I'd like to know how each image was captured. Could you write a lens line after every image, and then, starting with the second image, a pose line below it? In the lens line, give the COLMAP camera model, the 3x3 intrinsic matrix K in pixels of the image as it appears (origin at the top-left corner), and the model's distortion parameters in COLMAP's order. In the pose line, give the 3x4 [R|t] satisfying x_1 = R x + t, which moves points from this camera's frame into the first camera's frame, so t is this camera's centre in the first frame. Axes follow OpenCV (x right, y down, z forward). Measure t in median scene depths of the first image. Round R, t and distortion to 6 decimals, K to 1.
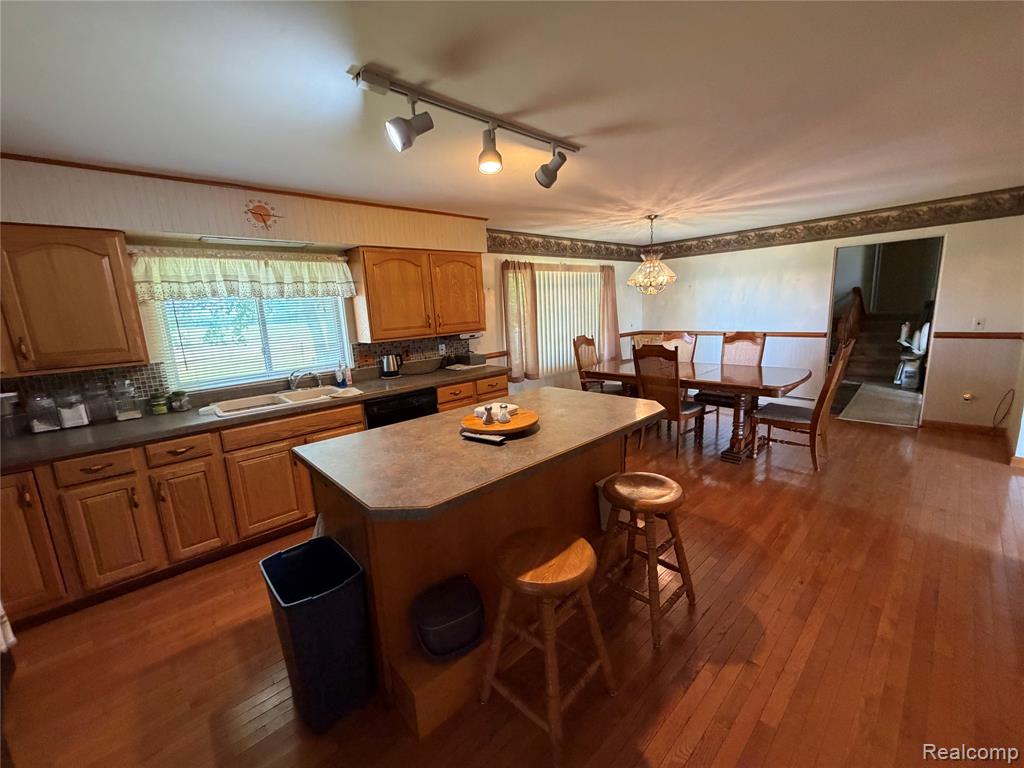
lens RADIAL K [[394.3, 0, 508.4], [0, 394.3, 380.8], [0, 0, 1]] dist [-0.001927, 0.000030]
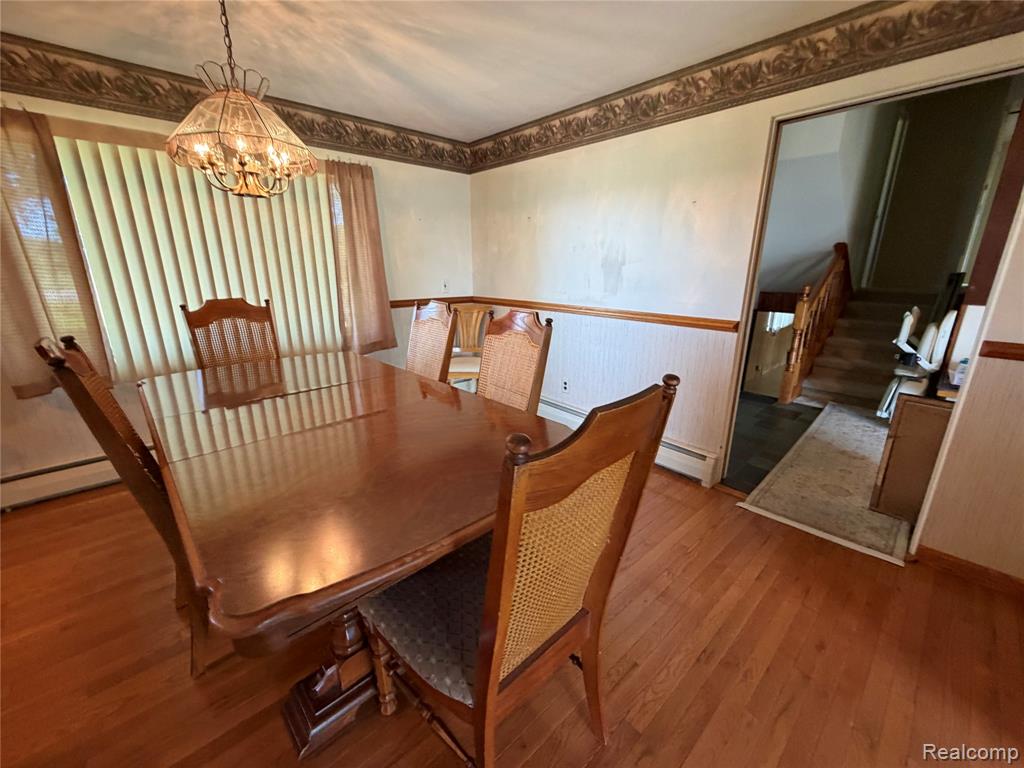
lens RADIAL K [[394.3, 0, 513.4], [0, 394.3, 379.6], [0, 0, 1]] dist [-0.001927, 0.000030]
pose [[0.998637, 0.050982, 0.011224, 0.475870], [-0.051796, 0.994468, 0.091381, -0.072161], [-0.006503, -0.091838, 0.995753, 0.471289]]
